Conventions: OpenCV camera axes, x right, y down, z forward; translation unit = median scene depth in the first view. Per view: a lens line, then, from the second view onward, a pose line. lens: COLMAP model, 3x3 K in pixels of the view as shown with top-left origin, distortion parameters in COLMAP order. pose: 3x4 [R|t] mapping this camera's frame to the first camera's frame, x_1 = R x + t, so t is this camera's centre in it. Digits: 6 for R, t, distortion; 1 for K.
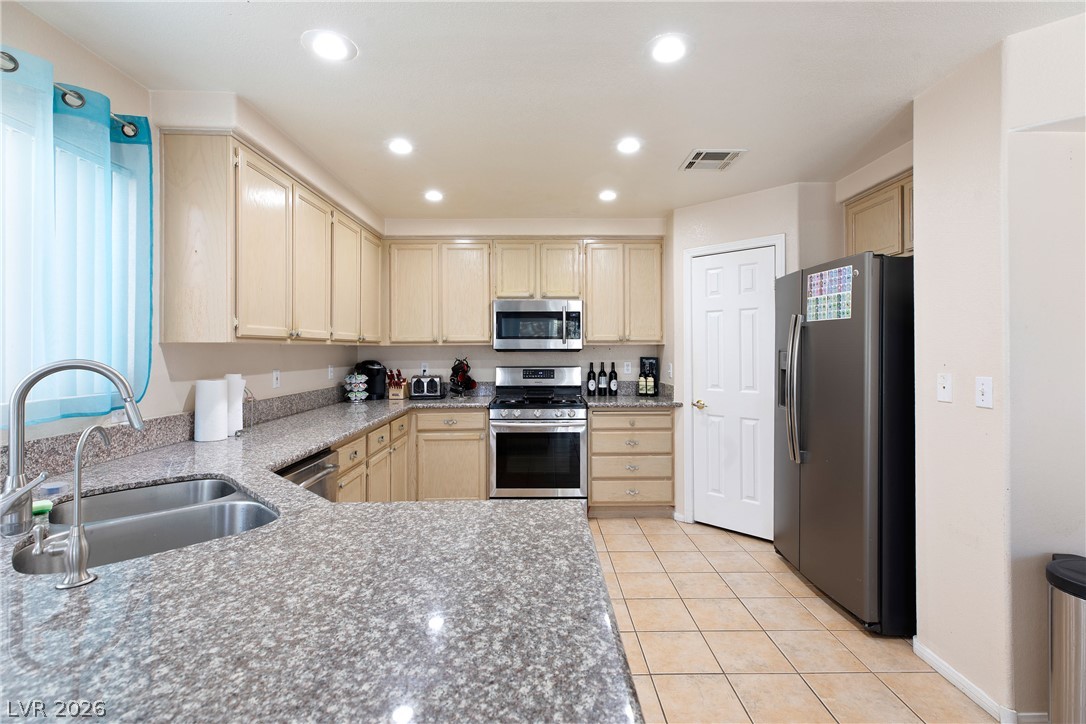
lens RADIAL K [[495.4, 0, 541.8], [0, 495.4, 345.6], [0, 0, 1]] dist [0.000762, 0.000107]
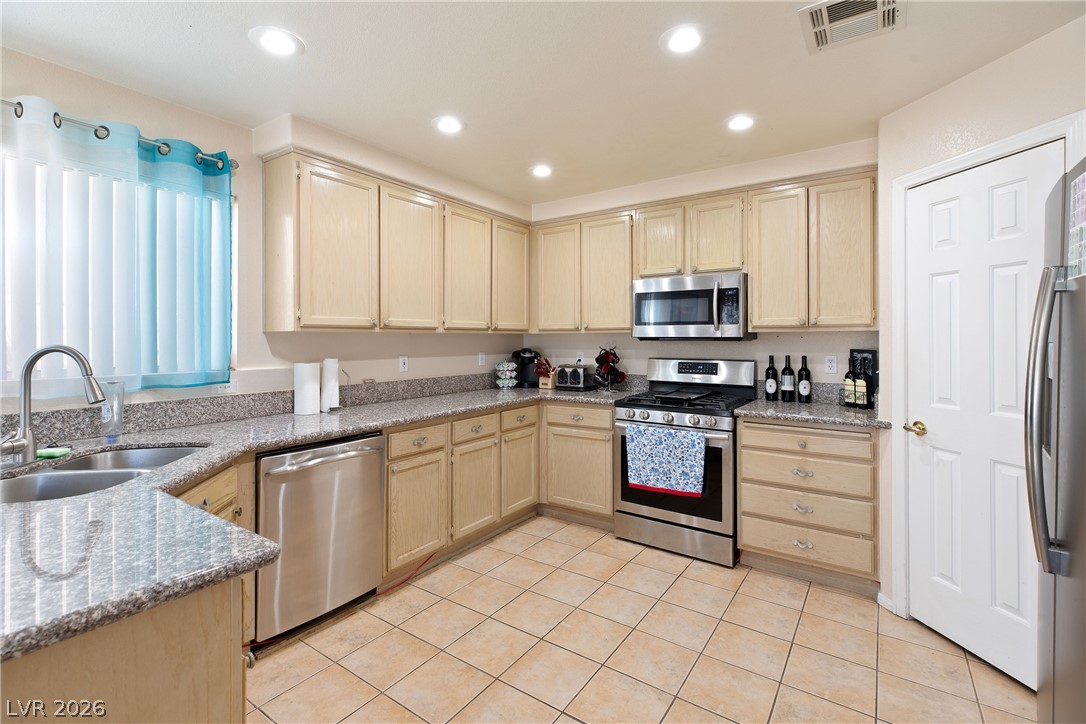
lens RADIAL K [[491.8, 0, 538.1], [0, 491.8, 335.7], [0, 0, 1]] dist [0.001694, 0.000184]
pose [[0.811636, -0.000757, -0.584164, 0.263426], [0.002732, 0.999993, 0.002499, 0.001626], [0.584158, -0.003624, 0.811632, 0.210154]]
